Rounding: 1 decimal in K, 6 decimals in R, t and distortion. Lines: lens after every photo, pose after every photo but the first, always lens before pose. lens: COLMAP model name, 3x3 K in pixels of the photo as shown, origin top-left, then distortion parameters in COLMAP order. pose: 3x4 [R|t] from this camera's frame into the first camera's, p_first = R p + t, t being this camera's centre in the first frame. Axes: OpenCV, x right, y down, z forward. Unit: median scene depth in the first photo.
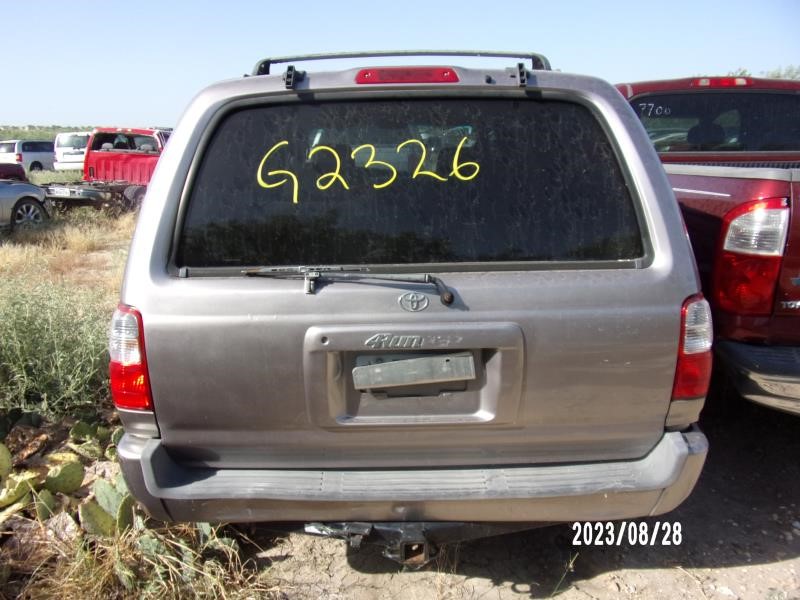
lens RADIAL K [[556.5, 0, 400.0], [0, 556.5, 300.0], [0, 0, 1]] dist [-0.021540, -0.000284]
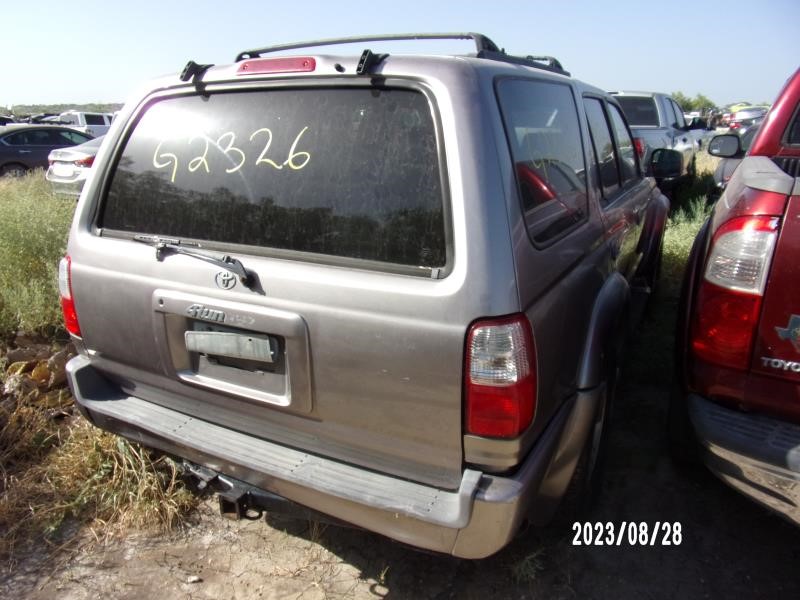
lens RADIAL K [[556.5, 0, 400.0], [0, 556.5, 300.0], [0, 0, 1]] dist [-0.021540, -0.000284]
pose [[0.892705, 0.152759, -0.423960, 0.753479], [-0.138662, 0.988262, 0.064113, -0.070765], [0.428777, 0.001553, 0.903409, 0.163149]]
